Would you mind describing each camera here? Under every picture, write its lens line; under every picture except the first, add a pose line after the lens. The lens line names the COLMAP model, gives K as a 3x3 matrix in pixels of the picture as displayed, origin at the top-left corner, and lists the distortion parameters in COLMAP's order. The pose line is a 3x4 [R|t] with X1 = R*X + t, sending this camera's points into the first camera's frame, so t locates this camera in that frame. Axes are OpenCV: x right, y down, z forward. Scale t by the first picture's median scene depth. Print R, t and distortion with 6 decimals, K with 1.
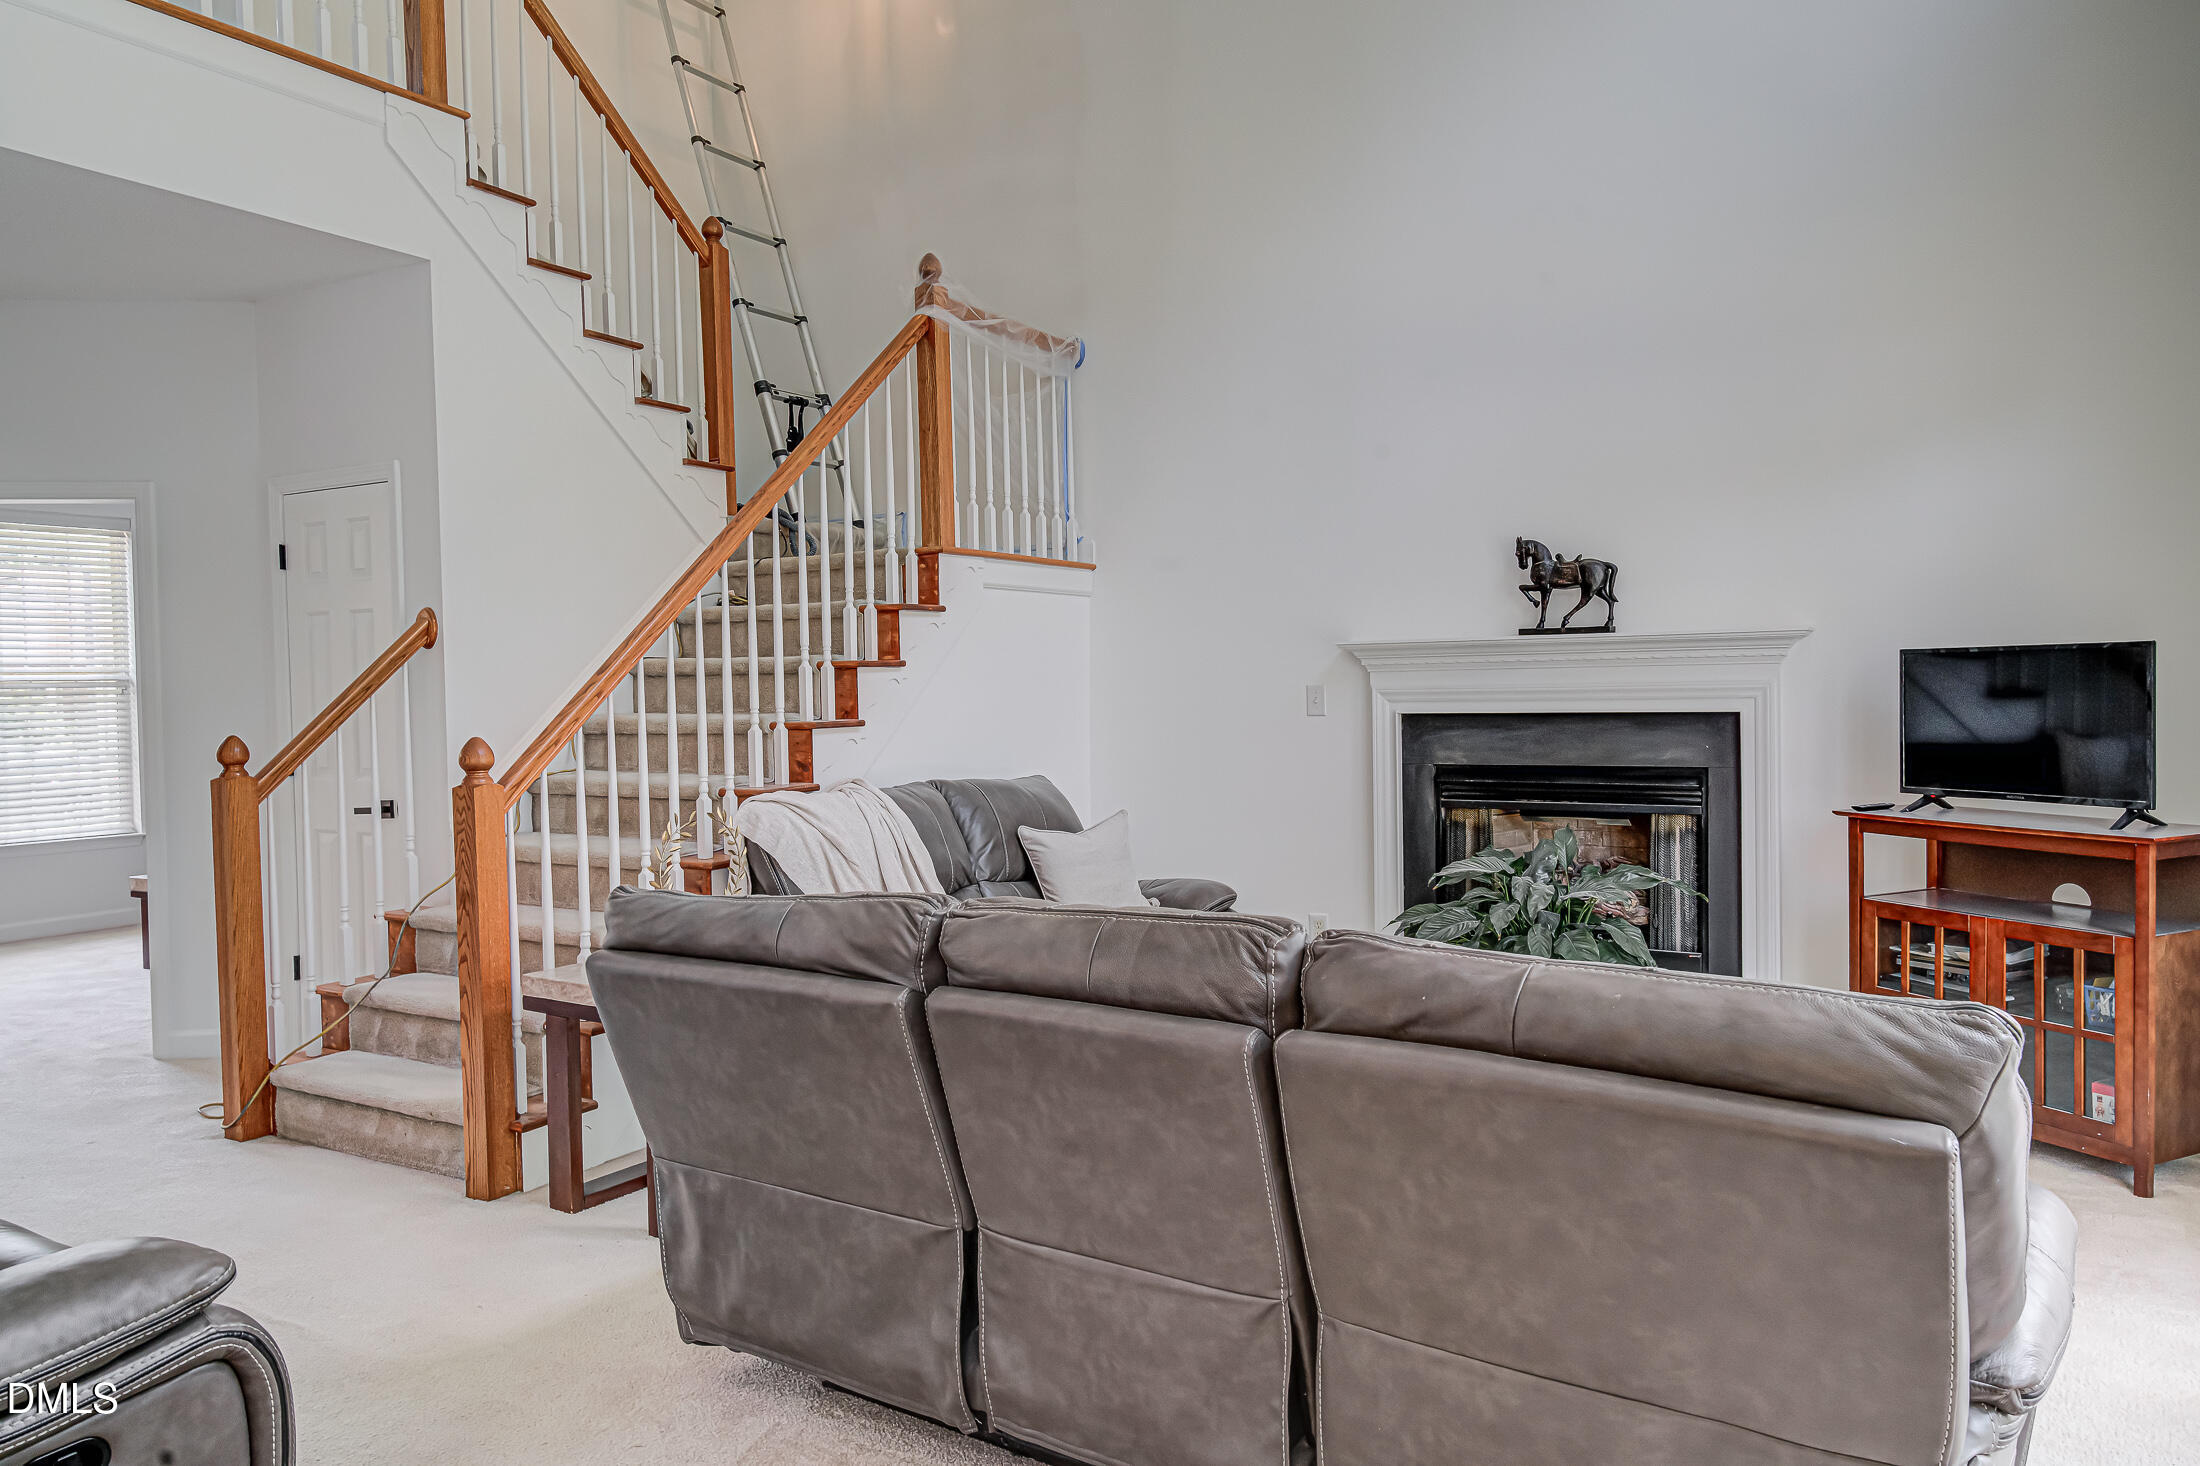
lens RADIAL K [[1499.4, 0, 1113.9], [0, 1499.4, 731.0], [0, 0, 1]] dist [0.020960, -0.000720]
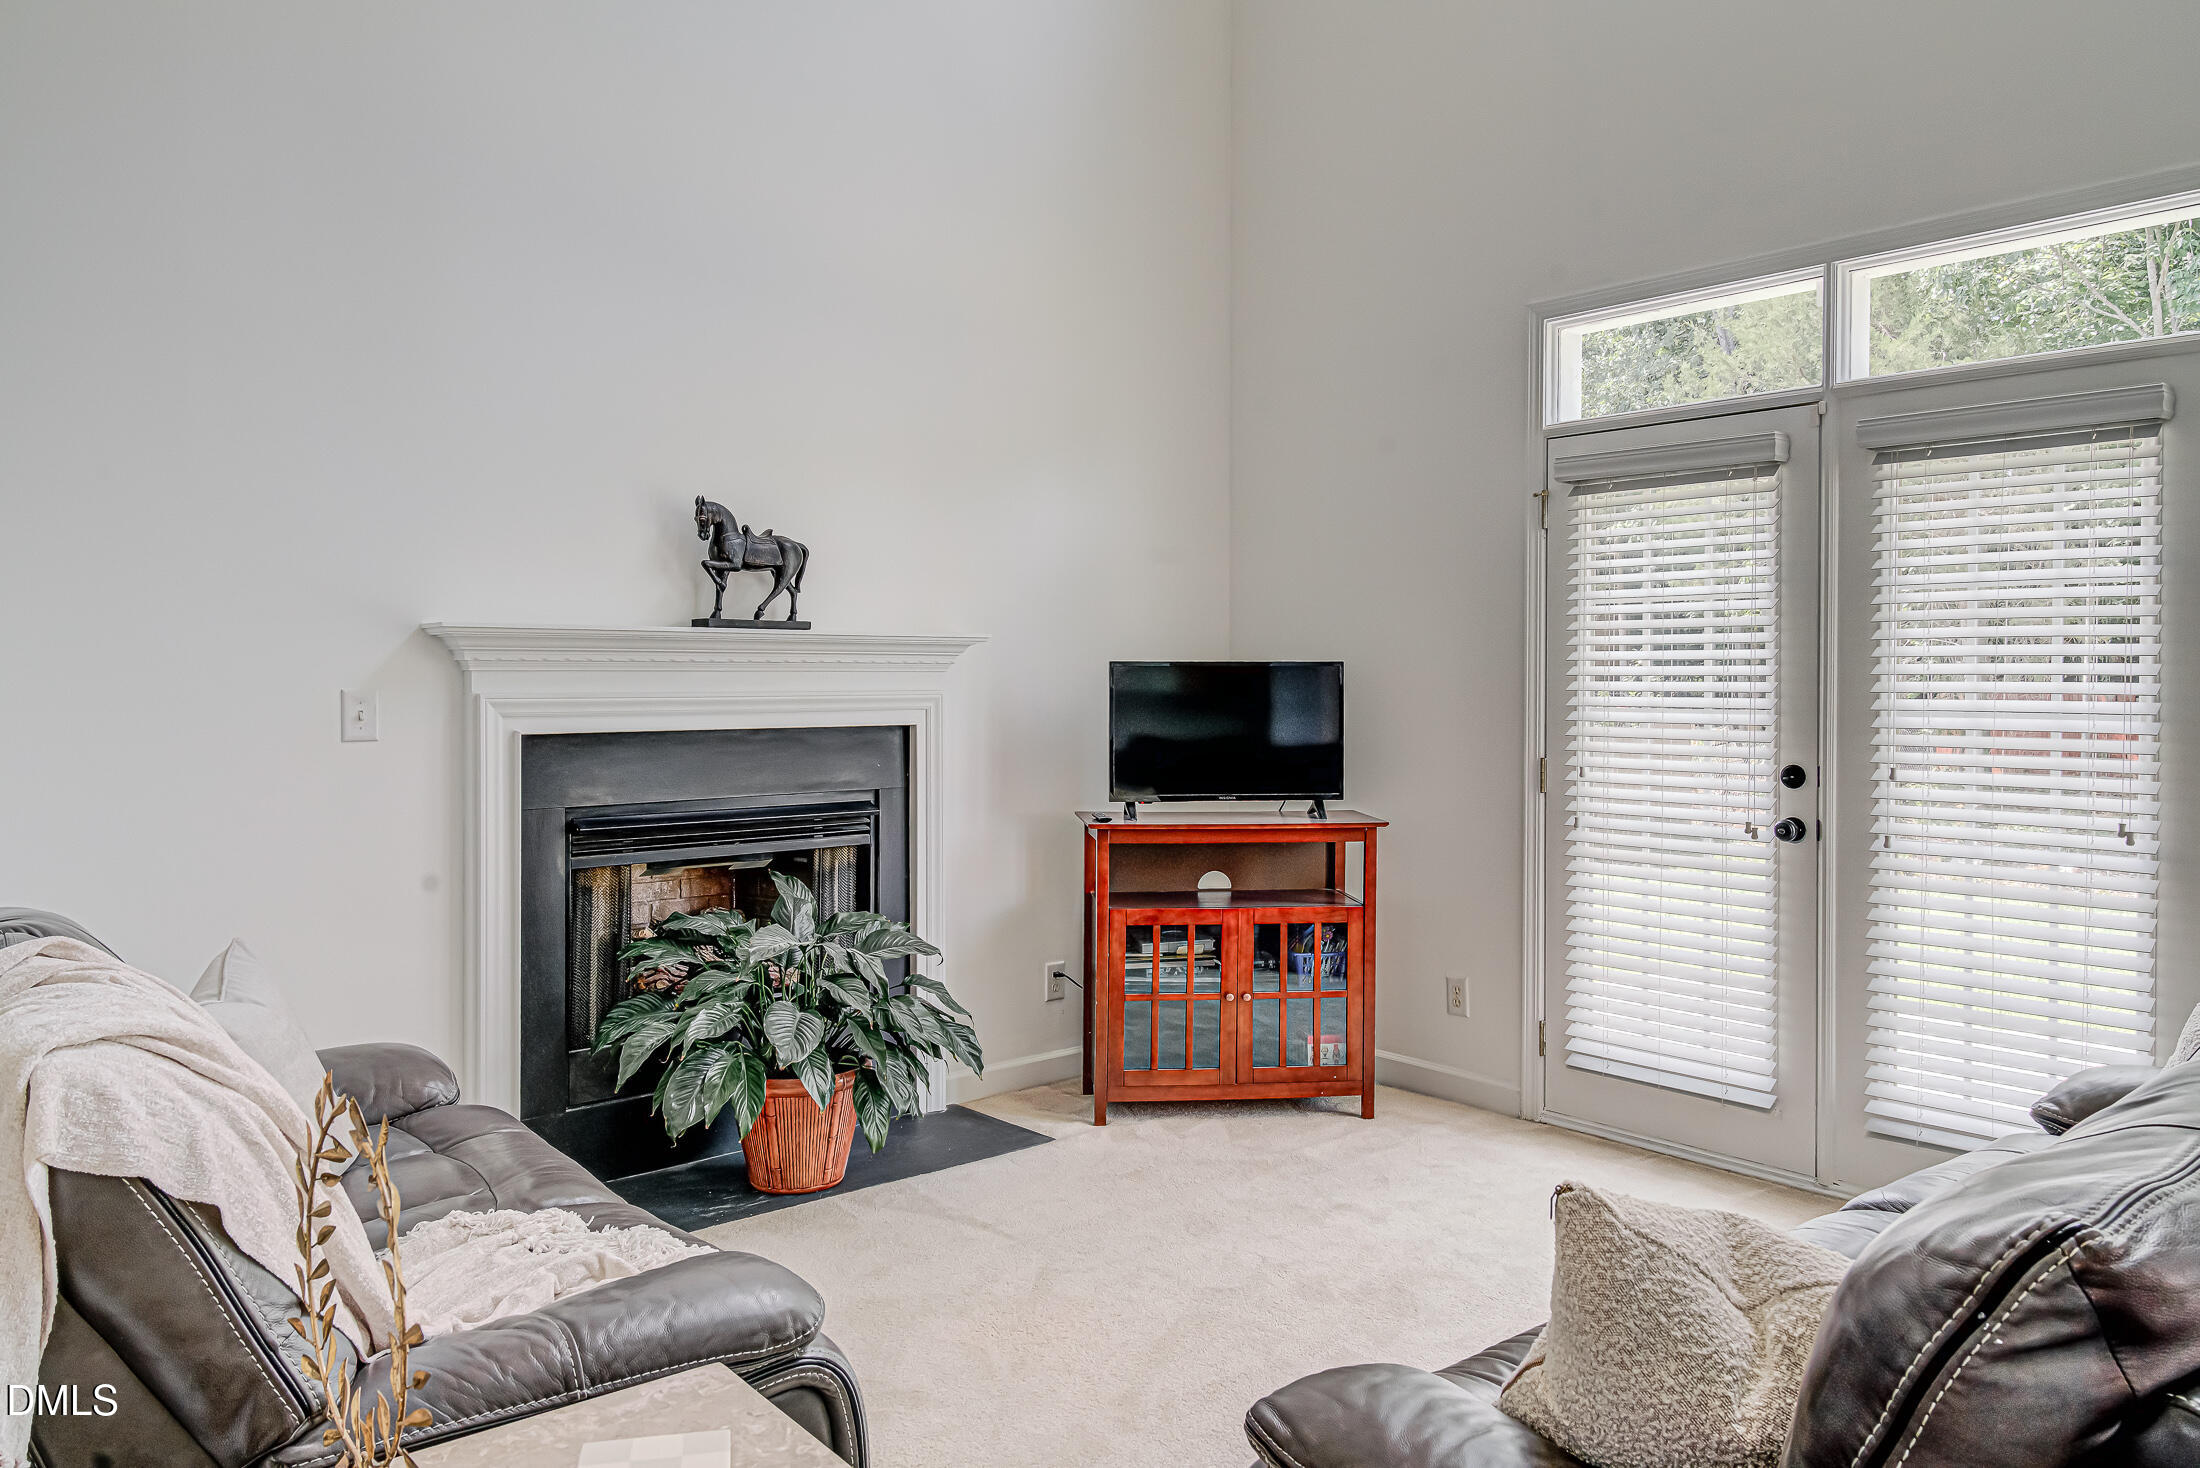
lens RADIAL K [[1554.3, 0, 1100.0], [0, 1554.3, 734.0], [0, 0, 1]] dist [0.024433, 0.001620]
pose [[0.324329, -0.015002, 0.945826, -0.410309], [0.025268, 0.999655, 0.007191, -0.010969], [-0.945607, 0.021566, 0.324596, 0.569495]]
